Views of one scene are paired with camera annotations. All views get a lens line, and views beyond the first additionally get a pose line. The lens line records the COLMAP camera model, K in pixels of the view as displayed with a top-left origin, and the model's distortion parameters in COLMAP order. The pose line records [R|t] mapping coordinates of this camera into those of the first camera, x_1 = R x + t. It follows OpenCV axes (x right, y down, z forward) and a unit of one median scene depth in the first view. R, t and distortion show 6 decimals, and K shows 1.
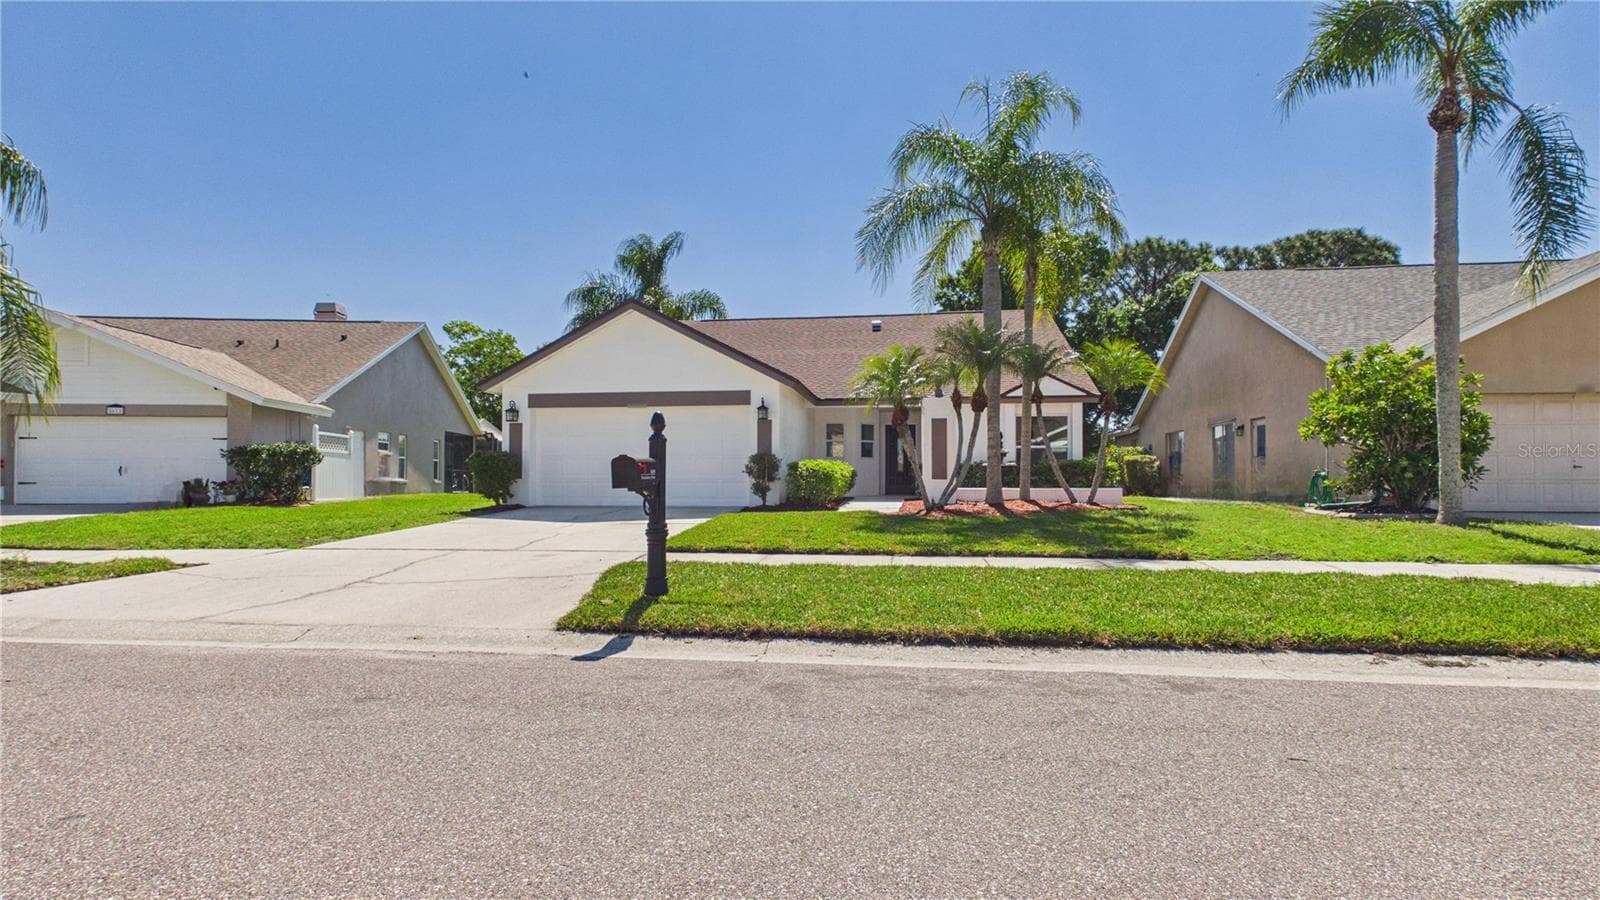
lens RADIAL K [[773.9, 0, 801.0], [0, 773.9, 469.1], [0, 0, 1]] dist [0.001633, 0.000197]
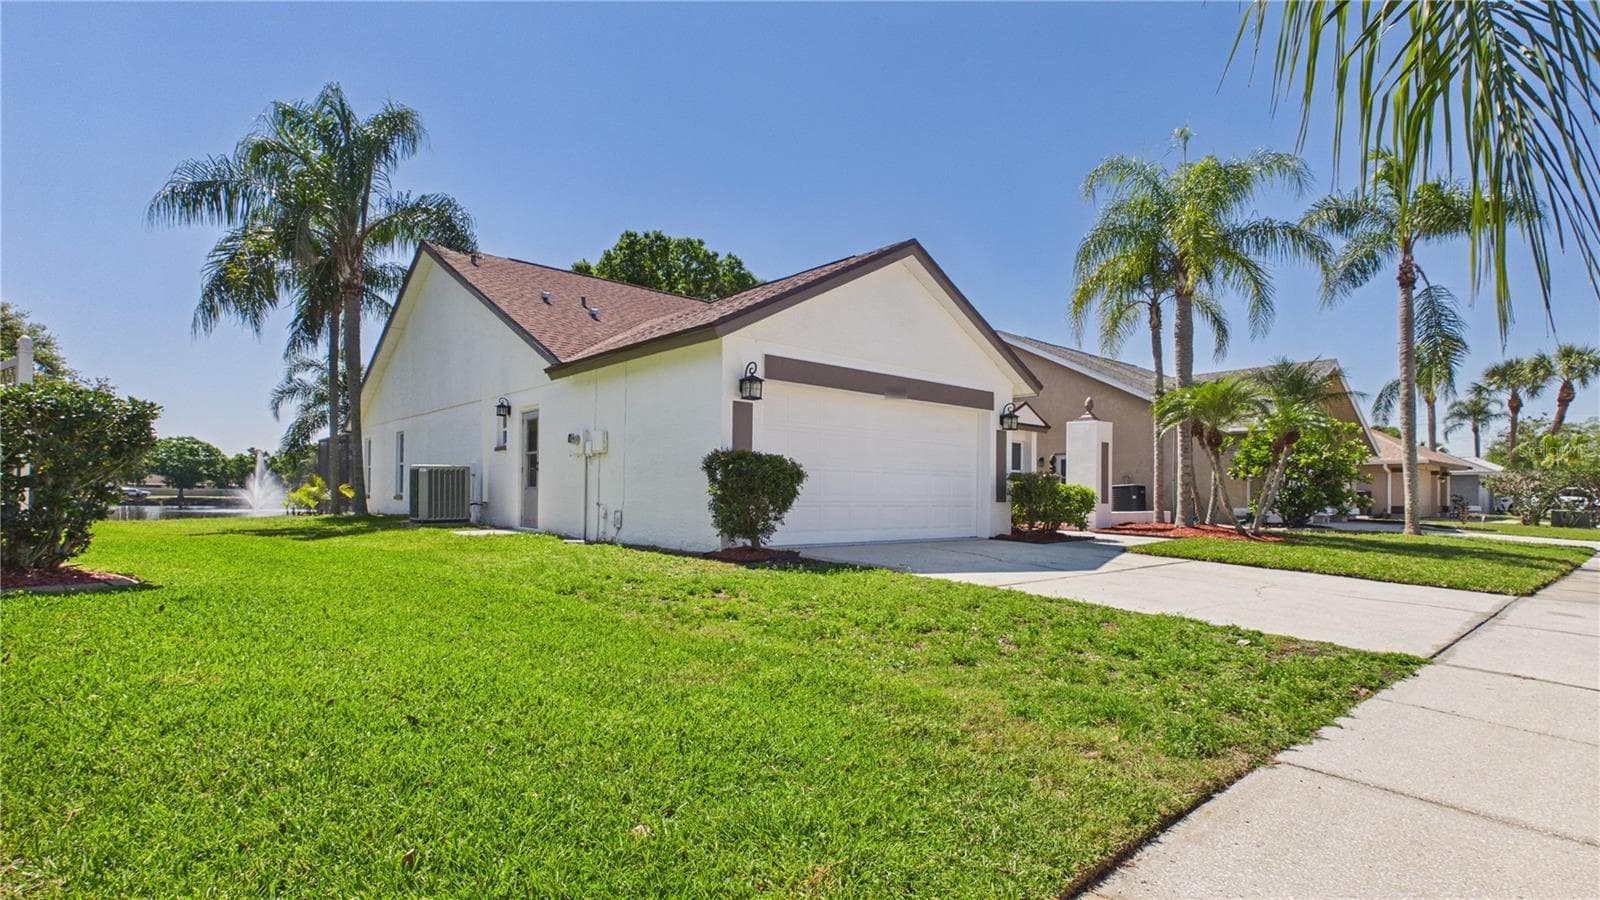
lens RADIAL K [[778.3, 0, 801.4], [0, 778.3, 491.8], [0, 0, 1]] dist [-0.000060, 0.000166]
pose [[0.641236, 0.011377, 0.767259, -0.776209], [-0.019368, 0.999811, 0.001361, 0.004098], [-0.767099, -0.015733, 0.641336, 0.605759]]
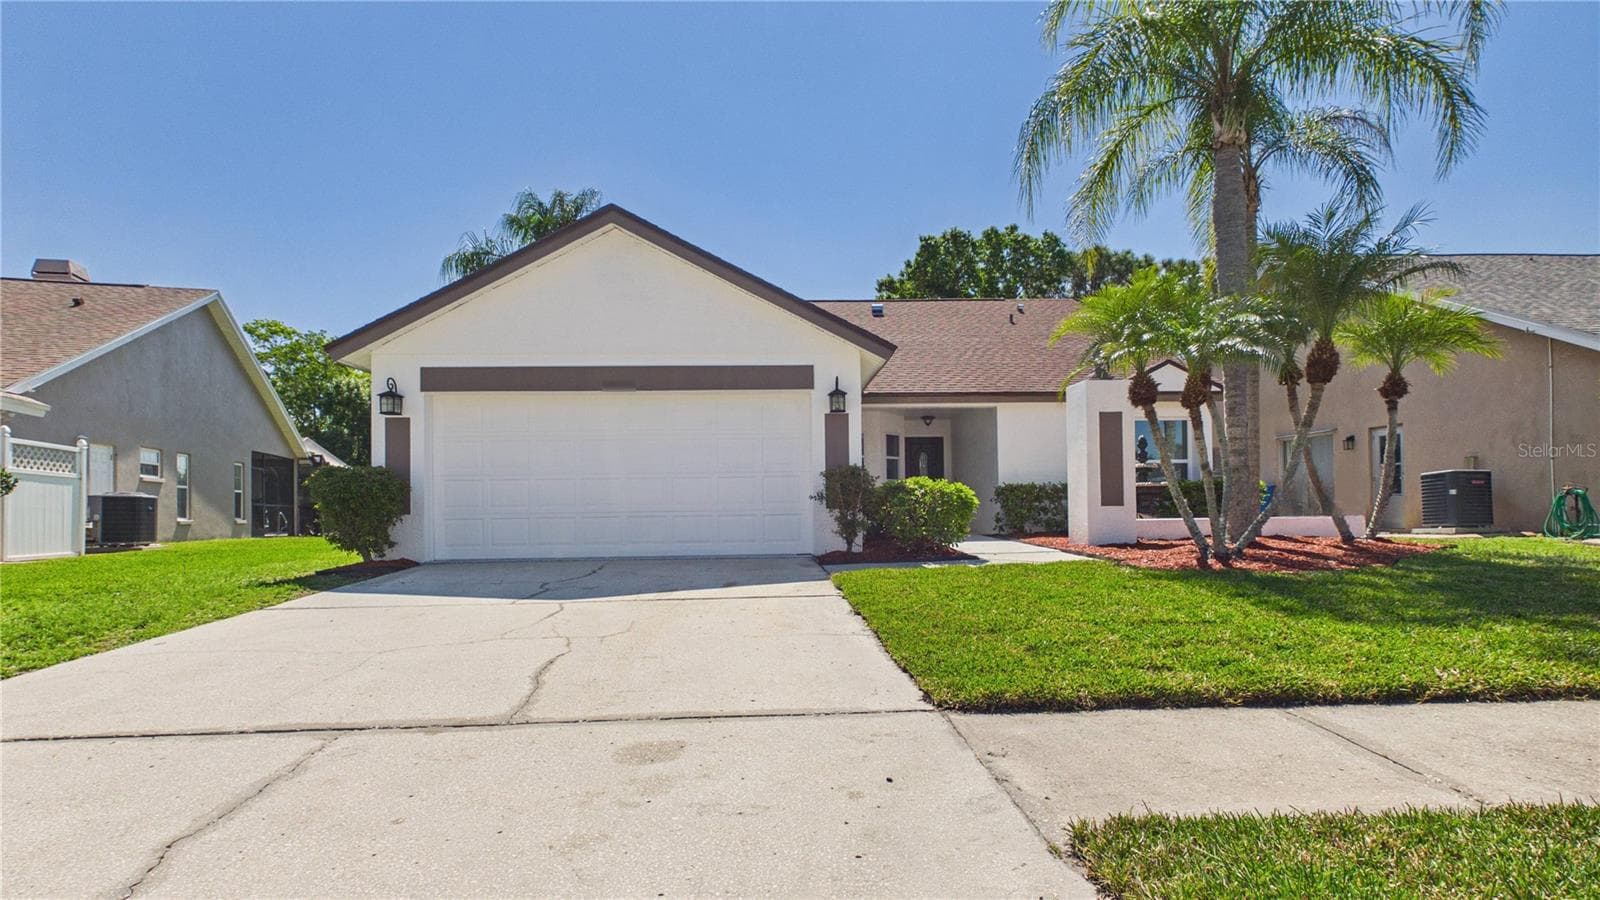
lens RADIAL K [[774.9, 0, 799.4], [0, 774.9, 508.0], [0, 0, 1]] dist [0.001553, -0.000025]
pose [[0.982187, -0.012588, 0.187482, -0.184699], [0.011103, 0.999898, 0.008971, 0.005508], [-0.187576, -0.006730, 0.982227, 0.379806]]
